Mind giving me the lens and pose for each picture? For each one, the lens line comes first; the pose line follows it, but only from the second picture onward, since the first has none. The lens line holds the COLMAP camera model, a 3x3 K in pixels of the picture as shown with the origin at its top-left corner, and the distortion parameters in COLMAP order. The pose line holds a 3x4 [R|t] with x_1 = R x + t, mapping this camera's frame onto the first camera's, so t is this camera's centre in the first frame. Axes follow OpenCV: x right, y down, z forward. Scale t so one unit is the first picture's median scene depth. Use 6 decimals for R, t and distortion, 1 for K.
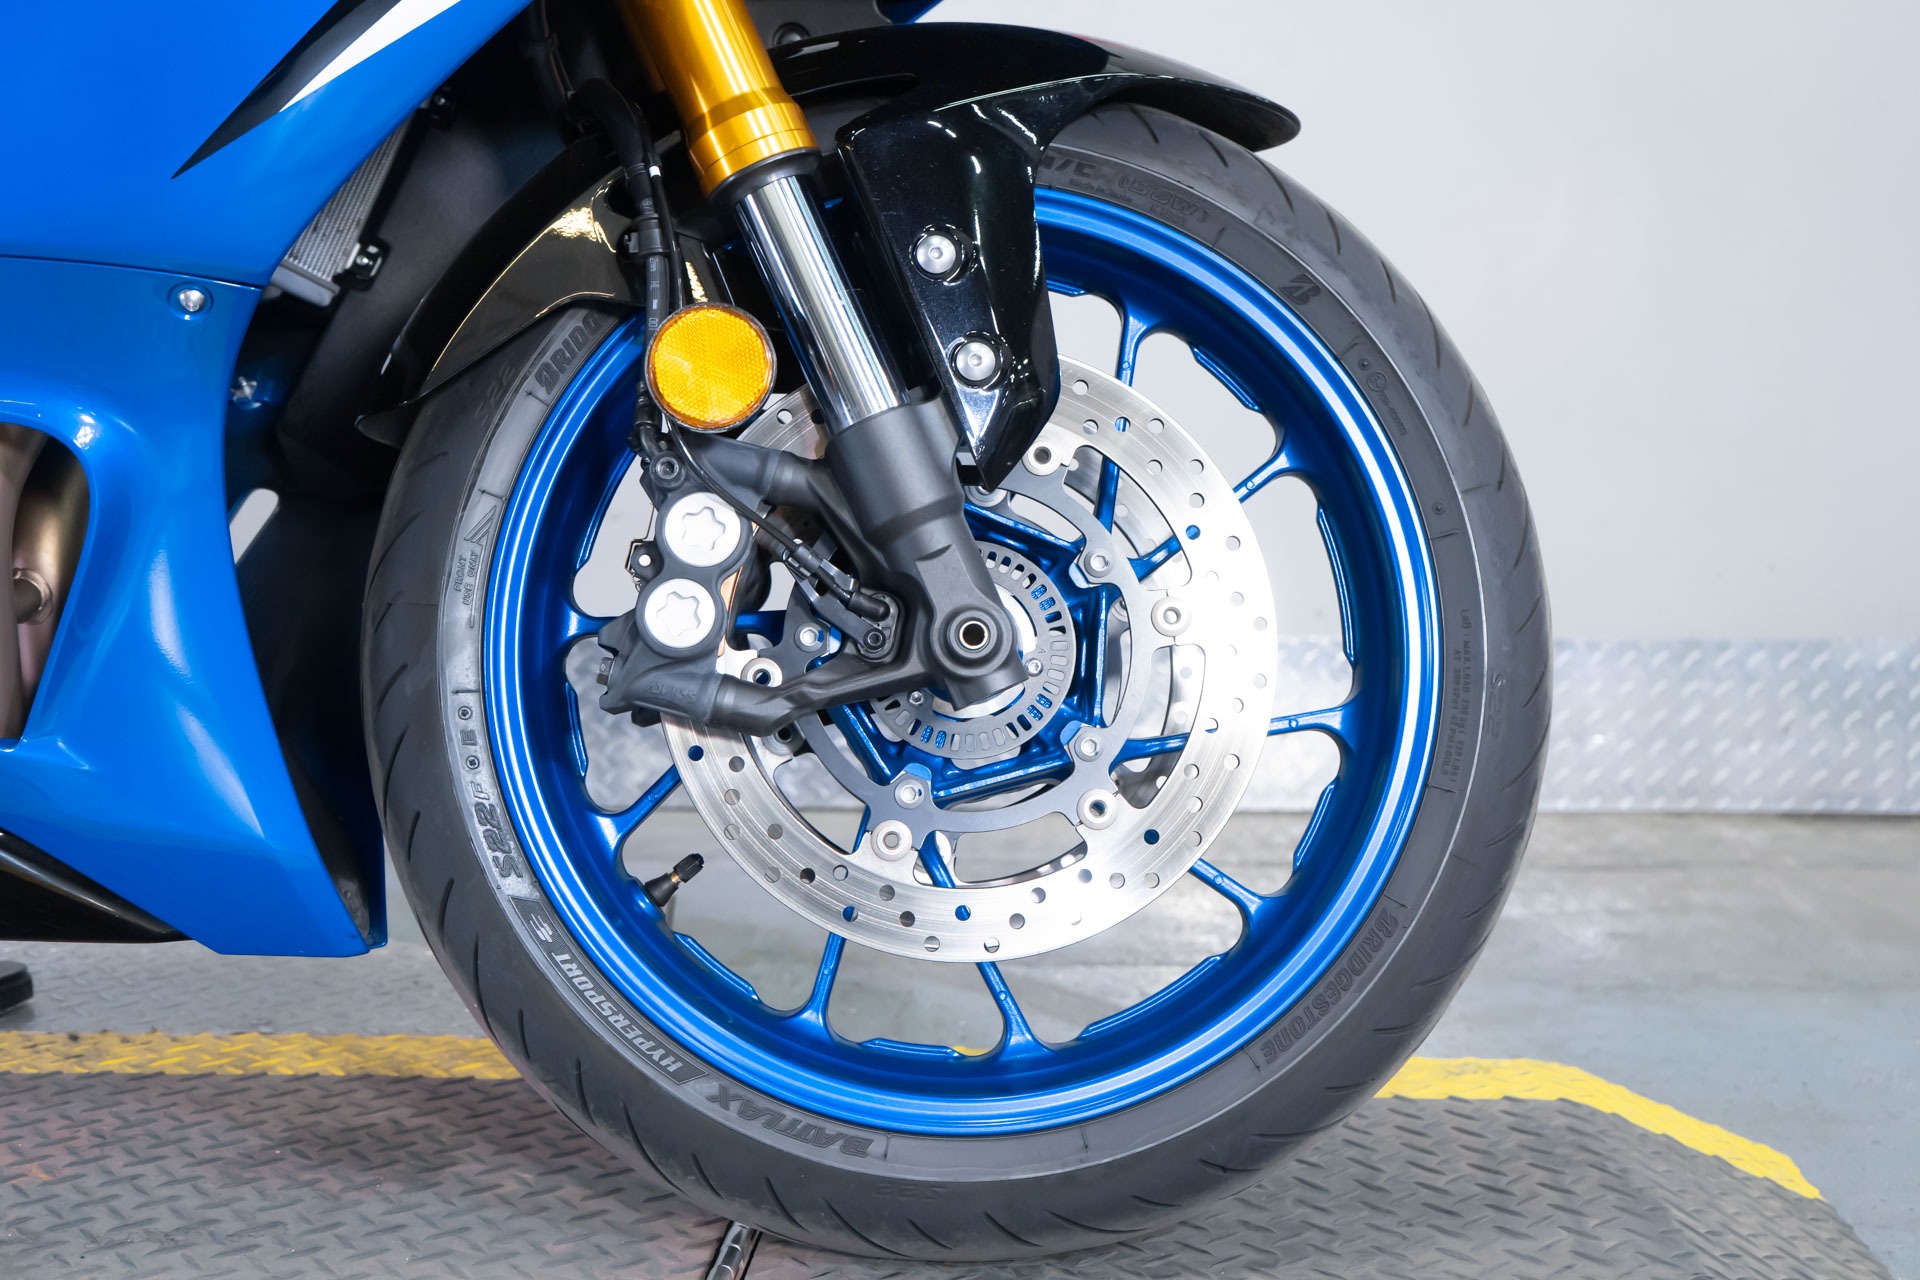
lens RADIAL K [[2181.2, 0, 960.0], [0, 2181.2, 640.0], [0, 0, 1]] dist [0.003395, 0.005633]
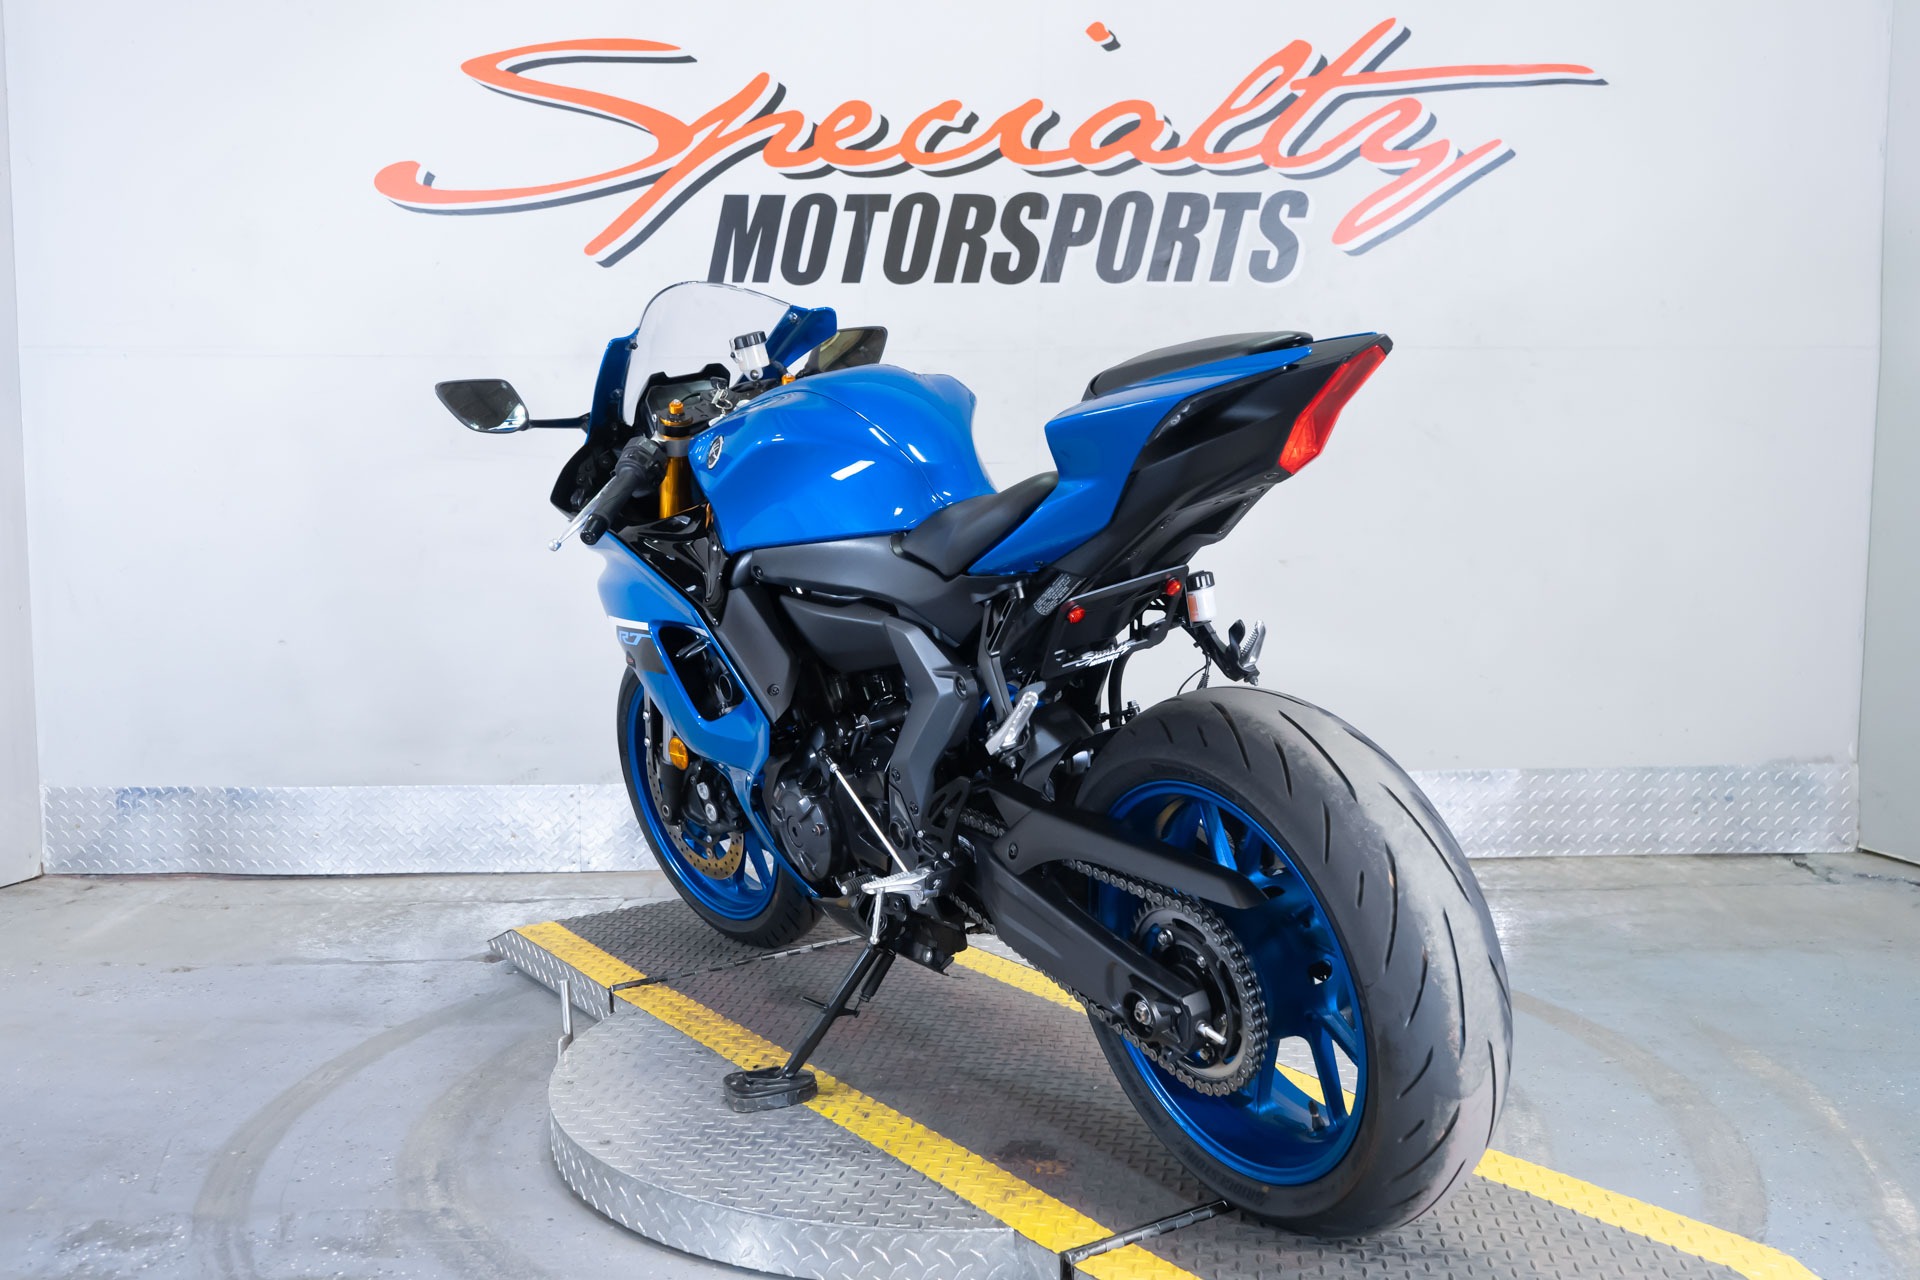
lens RADIAL K [[1821.0, 0, 960.0], [0, 1821.0, 640.0], [0, 0, 1]] dist [0.009661, -0.002816]
pose [[0.999355, -0.020947, 0.029152, -0.352220], [0.021171, 0.999749, -0.007396, -0.124940], [-0.028990, 0.008009, 0.999548, -0.664636]]
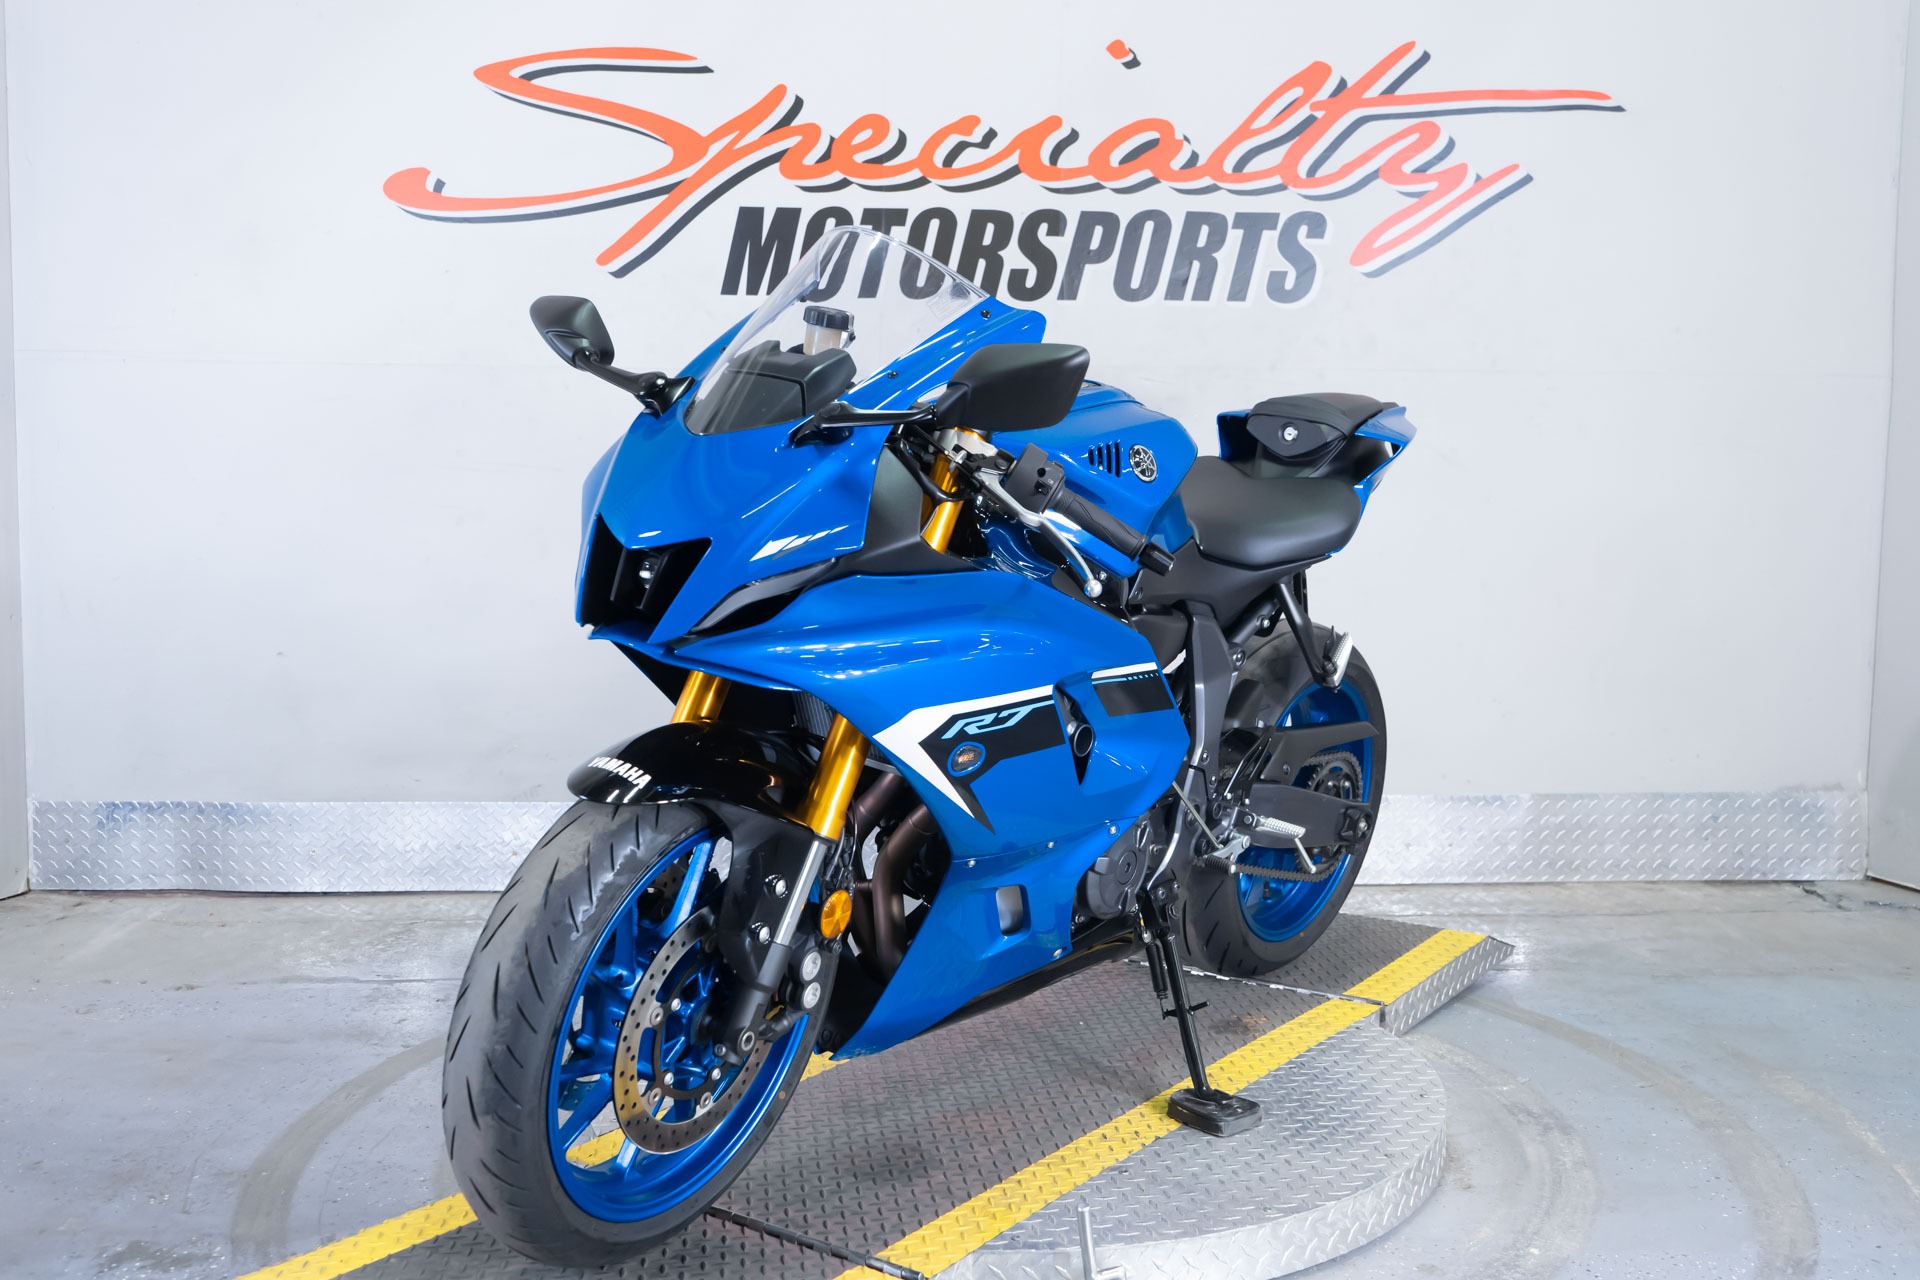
lens RADIAL K [[1854.7, 0, 960.0], [0, 1854.7, 640.0], [0, 0, 1]] dist [0.007856, 0.004888]
pose [[0.998434, -0.010569, 0.054940, -0.409868], [0.011581, 0.999769, -0.018125, -0.124040], [-0.054735, 0.018733, 0.998325, -0.676519]]
